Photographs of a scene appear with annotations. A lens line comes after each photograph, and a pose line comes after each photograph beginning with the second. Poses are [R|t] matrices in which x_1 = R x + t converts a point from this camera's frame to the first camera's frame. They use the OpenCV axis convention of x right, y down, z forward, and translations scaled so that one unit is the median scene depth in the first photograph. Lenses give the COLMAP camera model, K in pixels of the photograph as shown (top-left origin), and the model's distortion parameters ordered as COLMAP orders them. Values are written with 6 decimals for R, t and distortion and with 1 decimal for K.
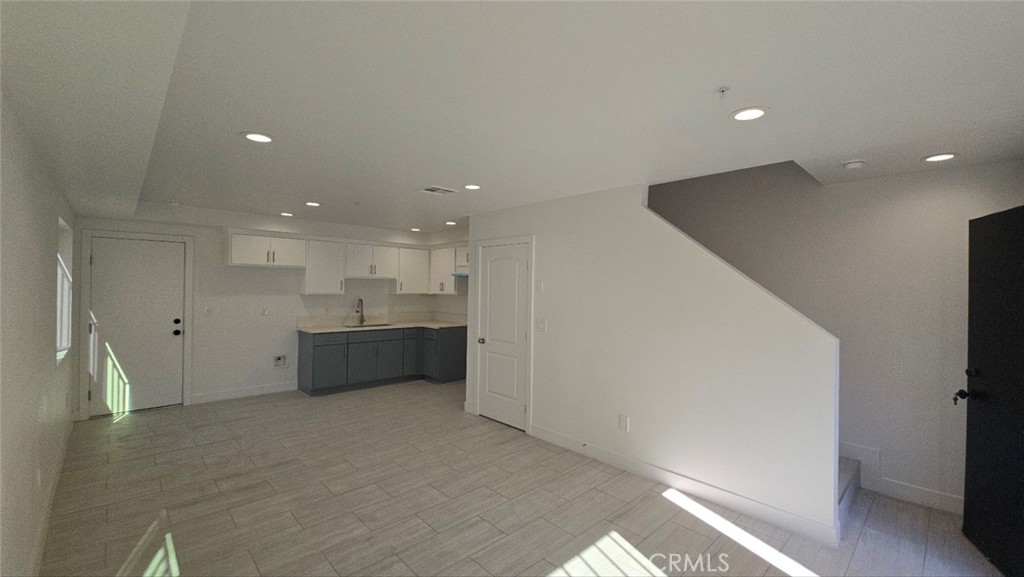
lens RADIAL K [[414.0, 0, 515.4], [0, 414.0, 288.4], [0, 0, 1]] dist [0.007322, -0.002979]
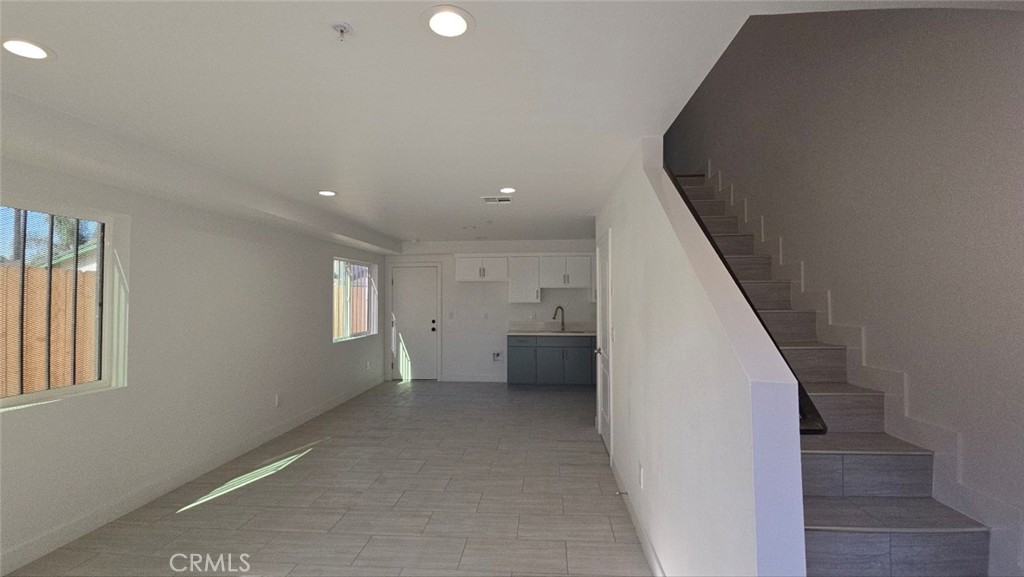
lens RADIAL K [[414.0, 0, 521.5], [0, 414.0, 287.1], [0, 0, 1]] dist [0.007322, -0.002979]
pose [[0.676948, -0.036762, -0.735112, 0.575428], [0.011795, 0.999165, -0.039105, 0.024500], [0.735937, 0.017802, 0.676816, 0.315559]]
